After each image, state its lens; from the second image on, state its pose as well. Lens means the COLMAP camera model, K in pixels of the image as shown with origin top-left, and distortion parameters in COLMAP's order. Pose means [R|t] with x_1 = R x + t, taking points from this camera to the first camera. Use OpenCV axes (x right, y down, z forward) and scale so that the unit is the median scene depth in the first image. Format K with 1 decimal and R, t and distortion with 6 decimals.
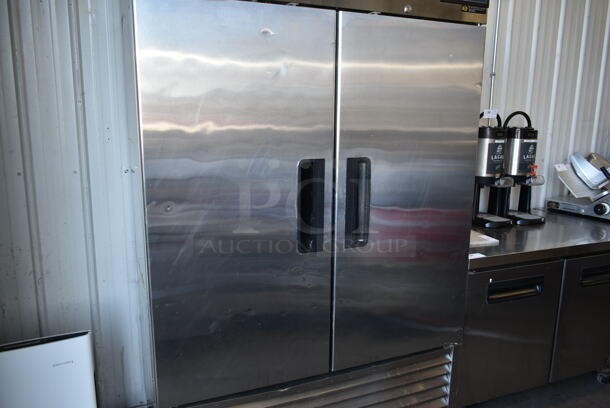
lens RADIAL K [[470.0, 0, 307.6], [0, 470.0, 206.6], [0, 0, 1]] dist [-0.013468, 0.004570]
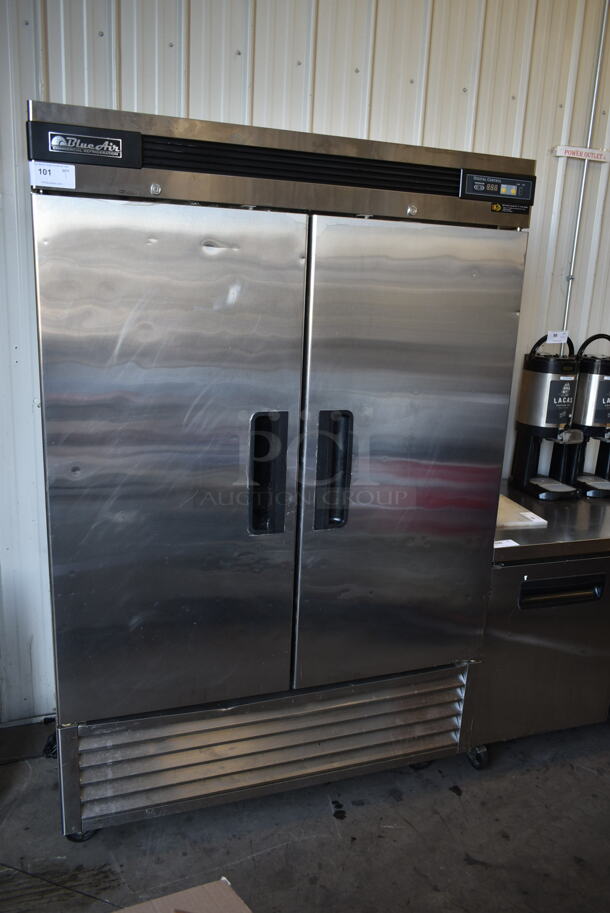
lens RADIAL K [[703.4, 0, 305.0], [0, 703.4, 456.5], [0, 0, 1]] dist [-0.013468, 0.004570]
pose [[0.997312, 0.046489, -0.056640, 0.101182], [-0.043940, 0.998000, 0.045441, -0.064024], [0.058639, -0.042830, 0.997360, -0.095142]]
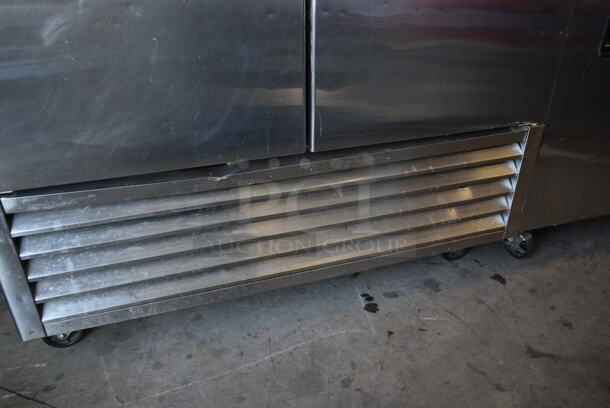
lens RADIAL K [[450.7, 0, 305.0], [0, 450.7, 204.0], [0, 0, 1]] dist [-0.008447, 0.002494]
pose [[0.996836, 0.018621, -0.077275, 0.075072], [0.003452, 0.961114, 0.276129, 0.226277], [0.079412, -0.275523, 0.958009, 0.402942]]
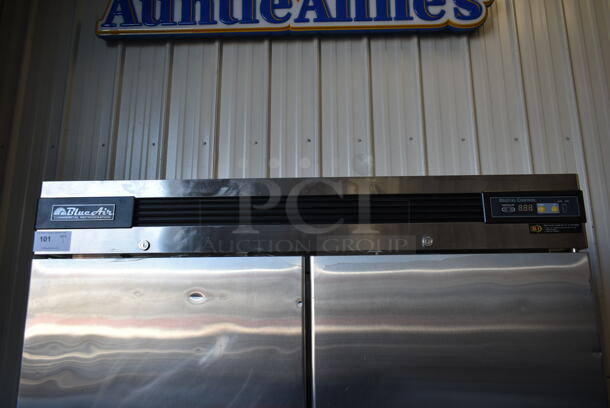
lens RADIAL K [[450.7, 0, 305.0], [0, 450.7, 204.0], [0, 0, 1]] dist [-0.008447, 0.002494]
pose [[0.910583, -0.104920, -0.399787, 0.250927], [-0.061487, 0.922097, -0.382042, -0.174923], [0.408727, 0.372463, 0.833195, 0.310376]]
